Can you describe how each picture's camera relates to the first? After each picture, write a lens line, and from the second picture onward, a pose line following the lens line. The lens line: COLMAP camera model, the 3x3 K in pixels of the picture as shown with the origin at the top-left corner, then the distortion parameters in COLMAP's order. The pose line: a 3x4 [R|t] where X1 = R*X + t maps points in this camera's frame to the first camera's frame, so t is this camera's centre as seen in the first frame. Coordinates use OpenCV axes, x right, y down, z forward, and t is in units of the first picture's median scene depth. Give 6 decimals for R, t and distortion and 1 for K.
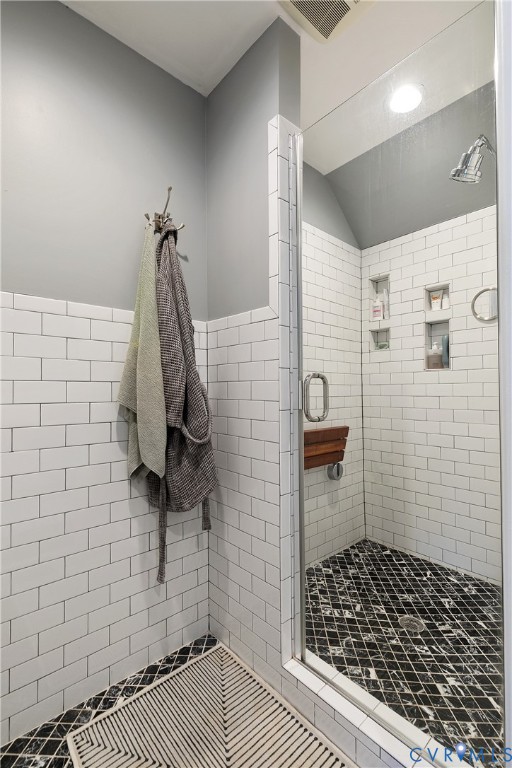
lens RADIAL K [[351.8, 0, 255.6], [0, 351.8, 384.4], [0, 0, 1]] dist [0.007892, -0.000503]
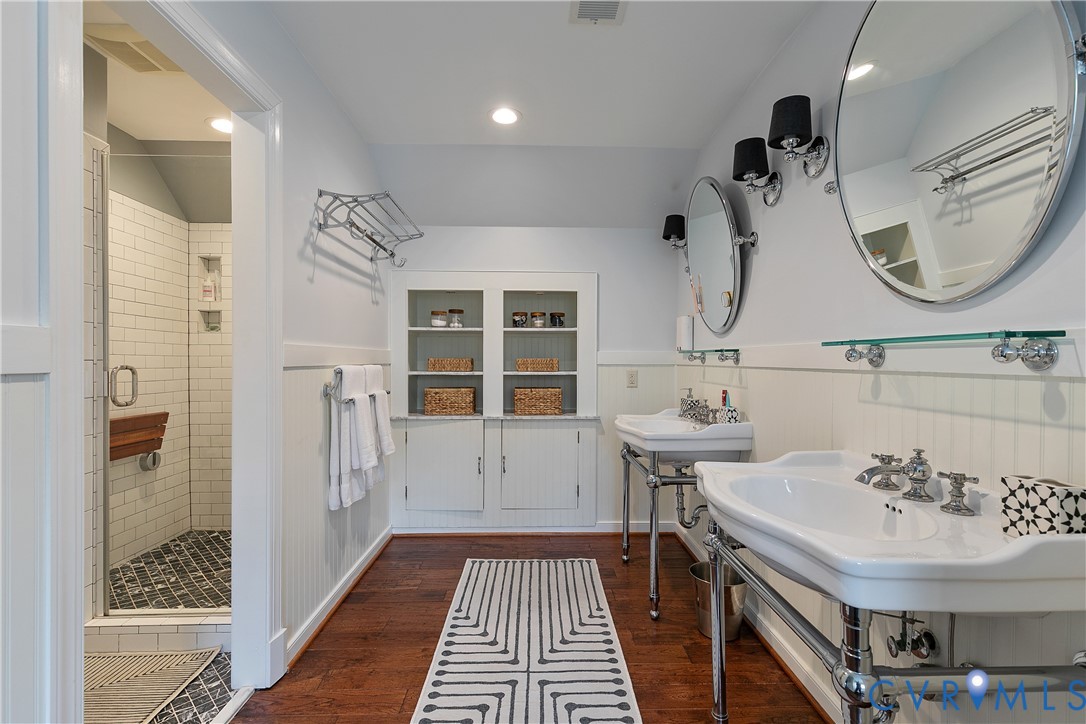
lens RADIAL K [[497.5, 0, 543.6], [0, 497.5, 357.3], [0, 0, 1]] dist [0.007892, -0.000503]
pose [[0.649155, 0.005730, 0.760634, -0.113753], [-0.010153, 0.999948, 0.001133, -0.043987], [-0.760588, -0.008458, 0.649180, -0.690510]]
